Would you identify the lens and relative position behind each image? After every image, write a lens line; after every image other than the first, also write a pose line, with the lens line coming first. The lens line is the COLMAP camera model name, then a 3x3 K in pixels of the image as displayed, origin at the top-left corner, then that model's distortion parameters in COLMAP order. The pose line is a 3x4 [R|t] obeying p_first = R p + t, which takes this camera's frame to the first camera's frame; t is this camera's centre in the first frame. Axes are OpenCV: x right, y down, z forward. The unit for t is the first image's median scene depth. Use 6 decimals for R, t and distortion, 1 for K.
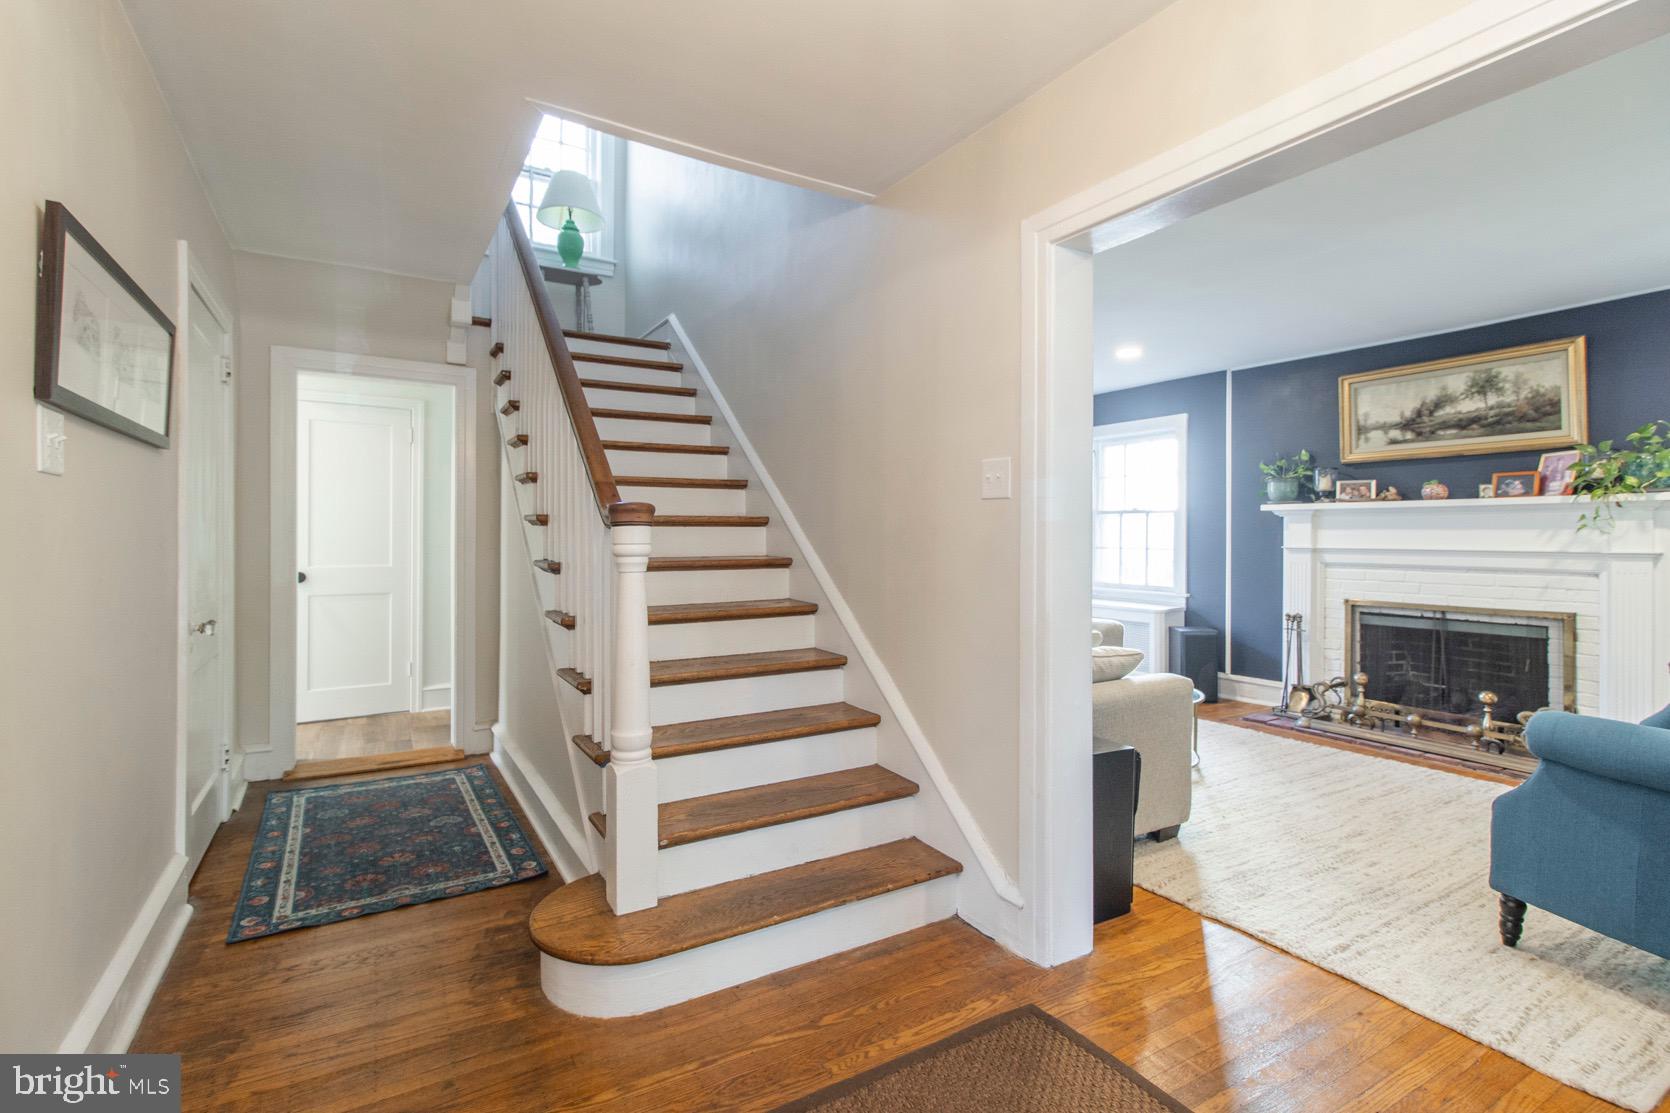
lens RADIAL K [[773.3, 0, 826.3], [0, 773.3, 546.9], [0, 0, 1]] dist [0.003548, 0.000323]
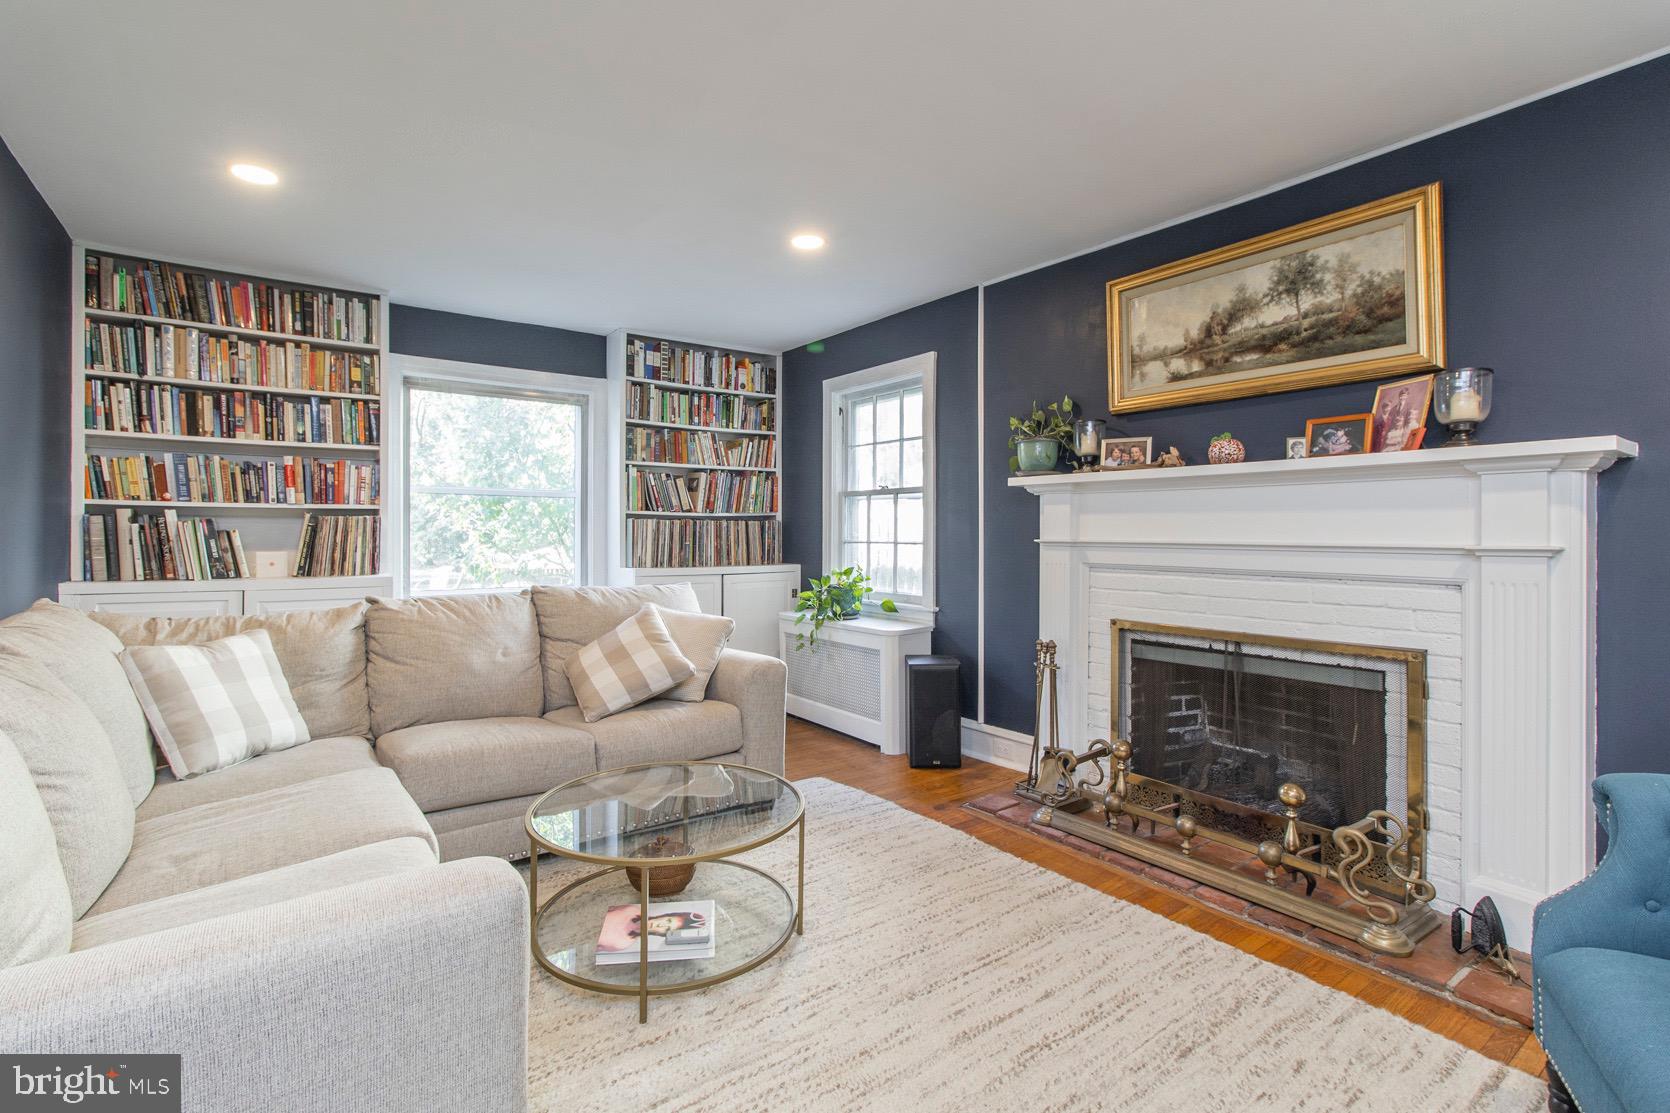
lens RADIAL K [[773.3, 0, 842.5], [0, 773.3, 545.3], [0, 0, 1]] dist [0.003548, 0.000323]
pose [[0.994423, -0.008825, 0.105098, 0.403474], [0.008199, 0.999946, 0.006387, -0.001057], [-0.105148, -0.005489, 0.994441, 0.402099]]
